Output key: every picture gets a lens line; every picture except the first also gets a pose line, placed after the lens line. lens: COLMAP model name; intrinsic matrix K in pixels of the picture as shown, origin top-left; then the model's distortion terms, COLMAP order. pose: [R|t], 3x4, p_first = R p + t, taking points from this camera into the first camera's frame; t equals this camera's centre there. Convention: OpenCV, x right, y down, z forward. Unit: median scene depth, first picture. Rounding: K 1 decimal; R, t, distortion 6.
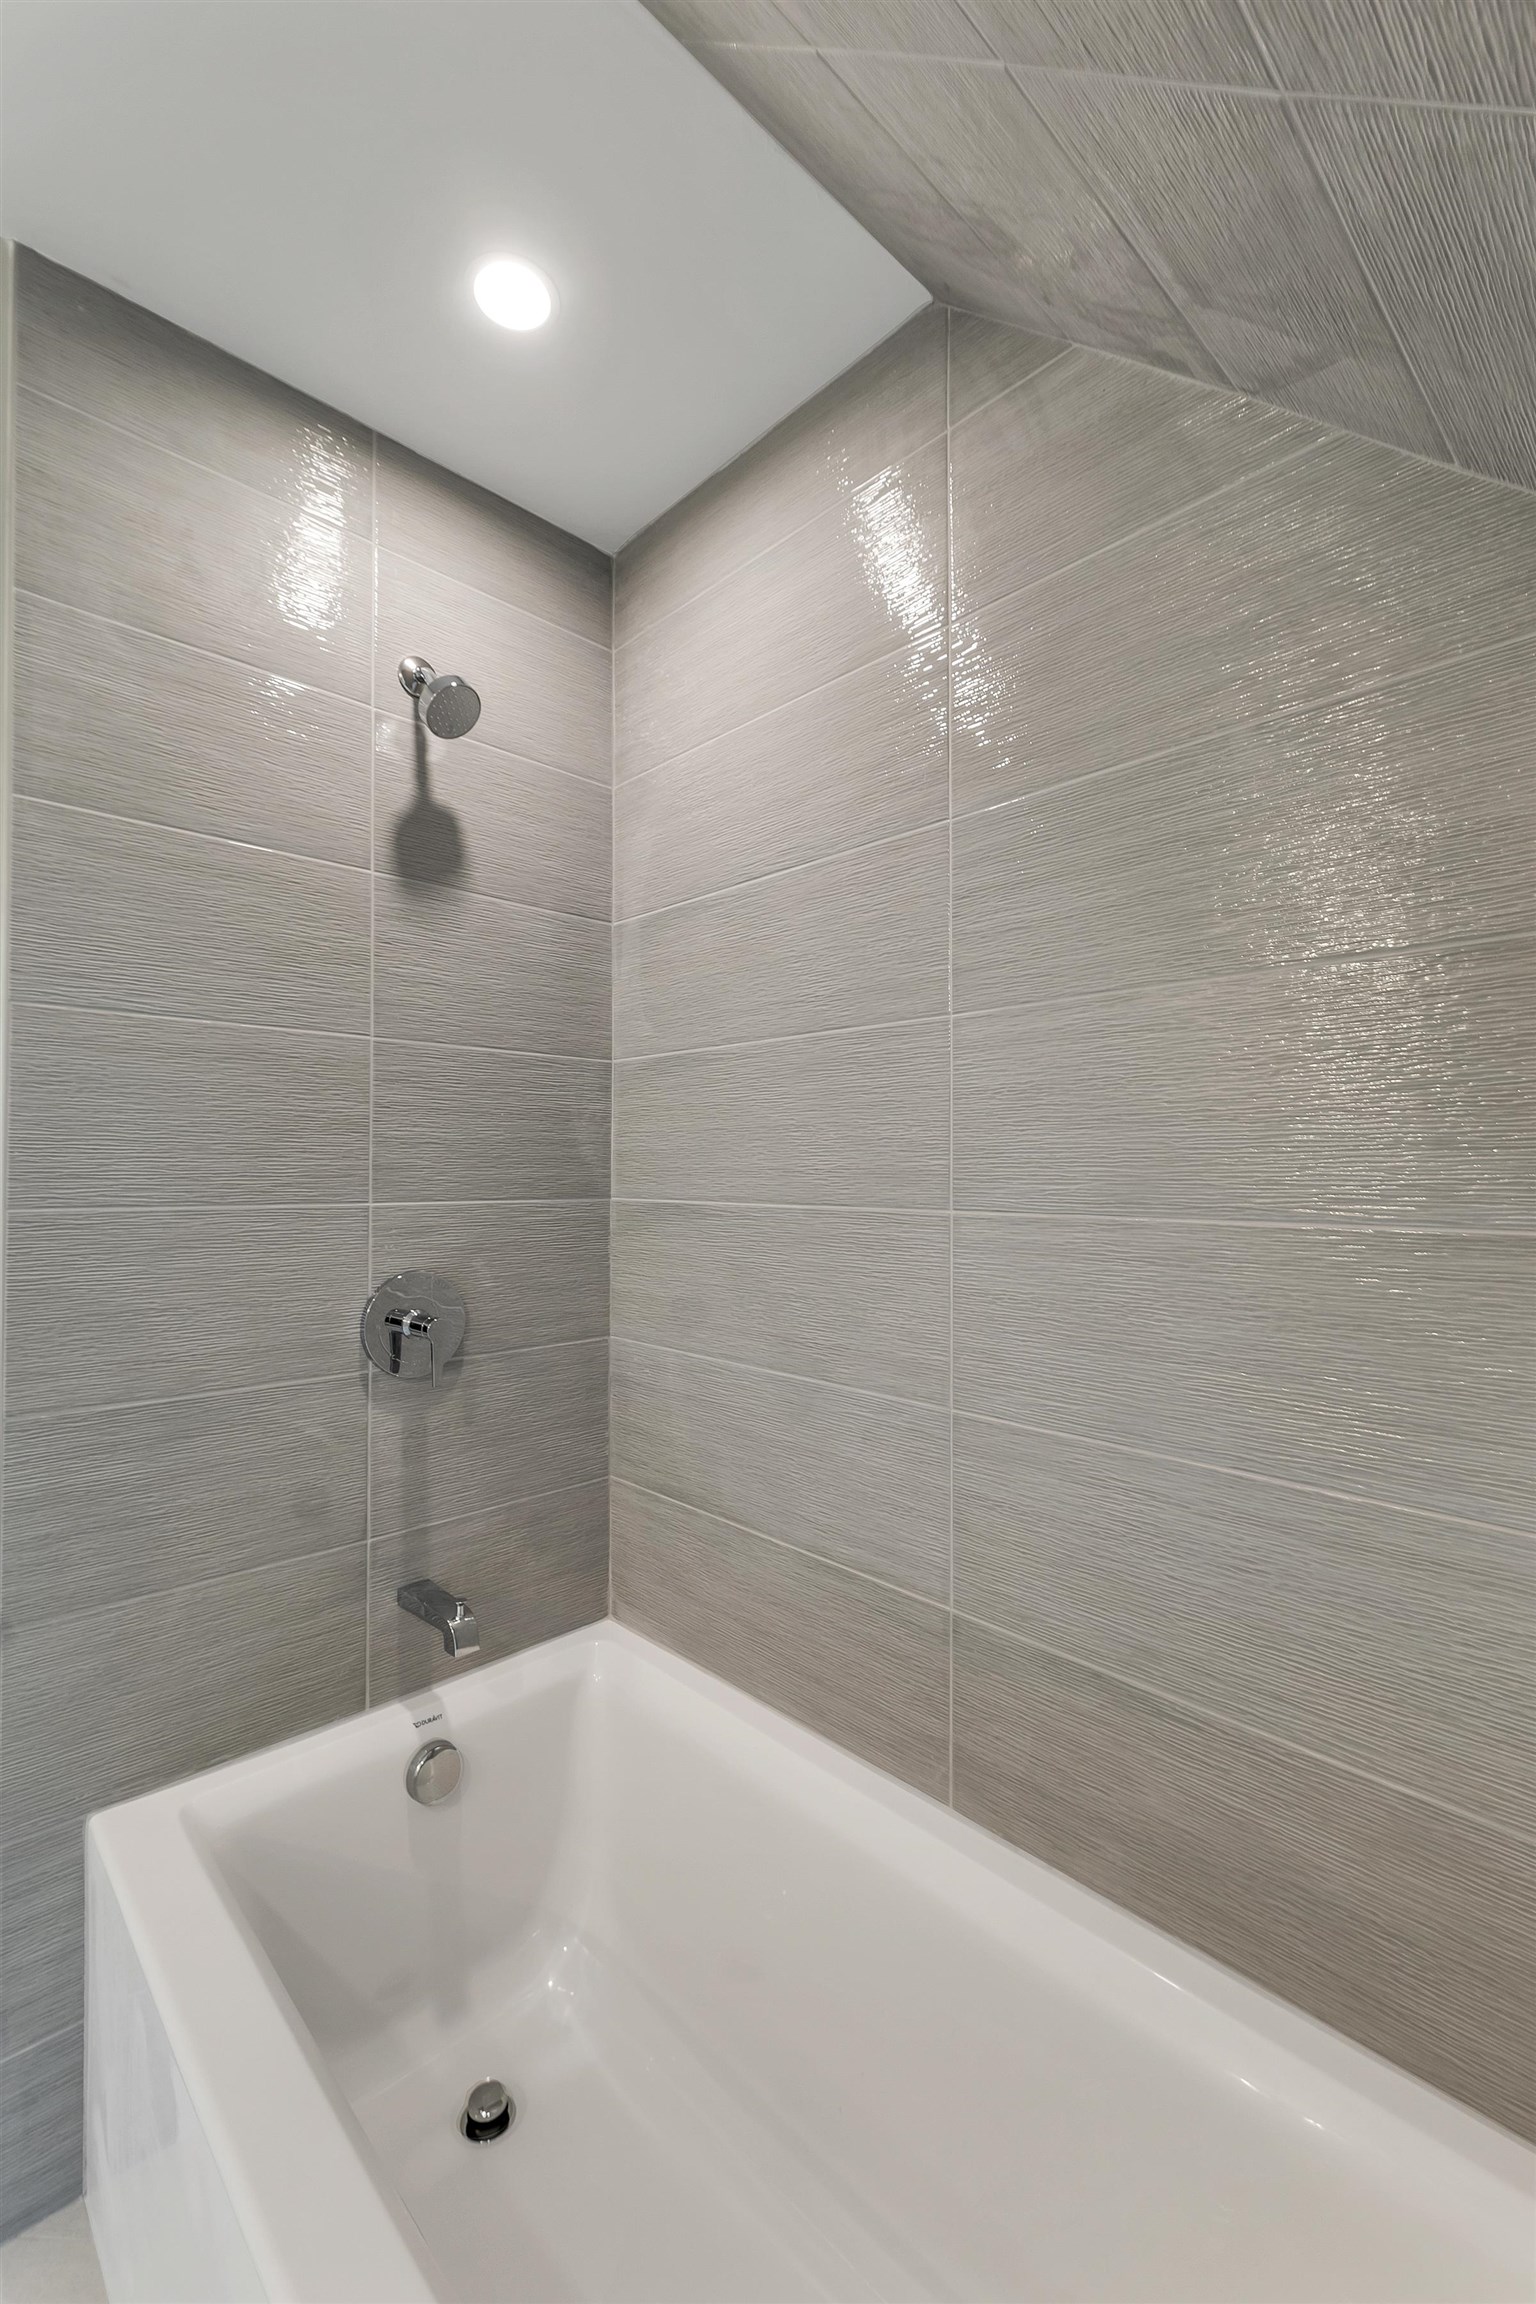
lens RADIAL K [[957.5, 0, 768.0], [0, 957.5, 1152.0], [0, 0, 1]] dist [0.002032, 0.000410]
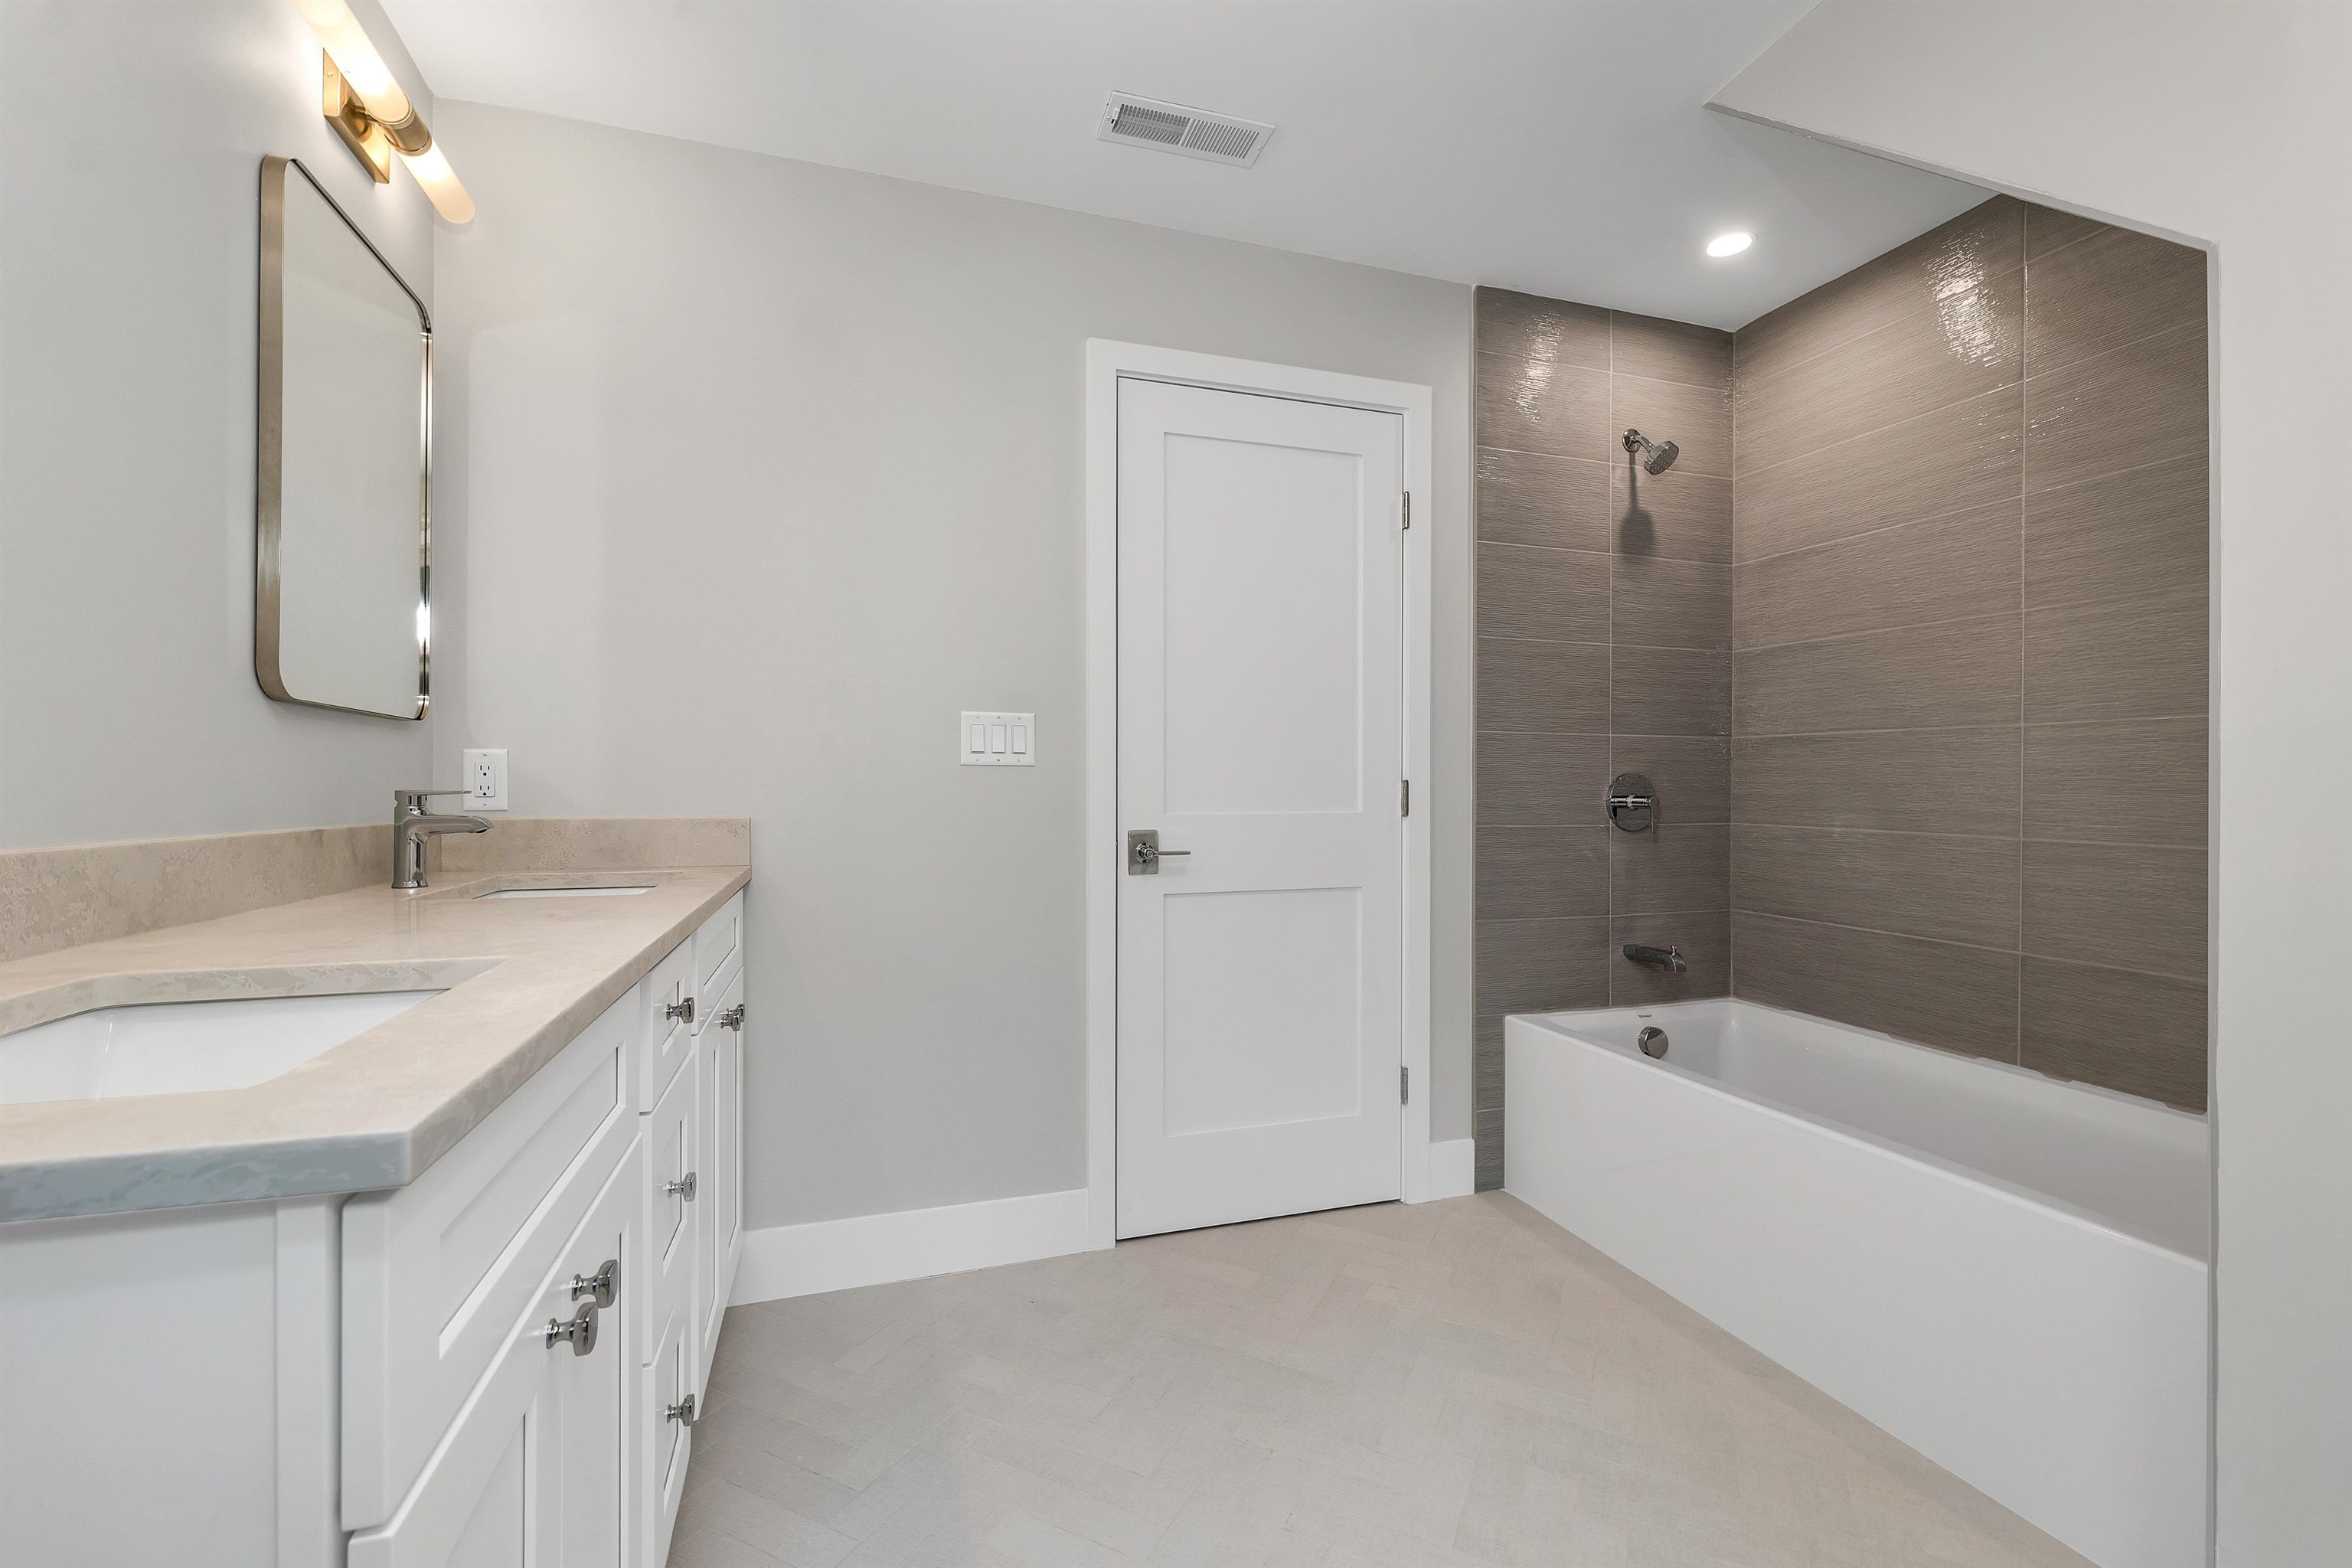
lens RADIAL K [[977.4, 0, 1172.0], [0, 977.4, 784.2], [0, 0, 1]] dist [0.002032, 0.000410]
pose [[0.901615, 0.002608, -0.432532, -0.355572], [0.006336, 0.999795, 0.019235, 0.106173], [0.432494, -0.020084, 0.901413, -1.046468]]
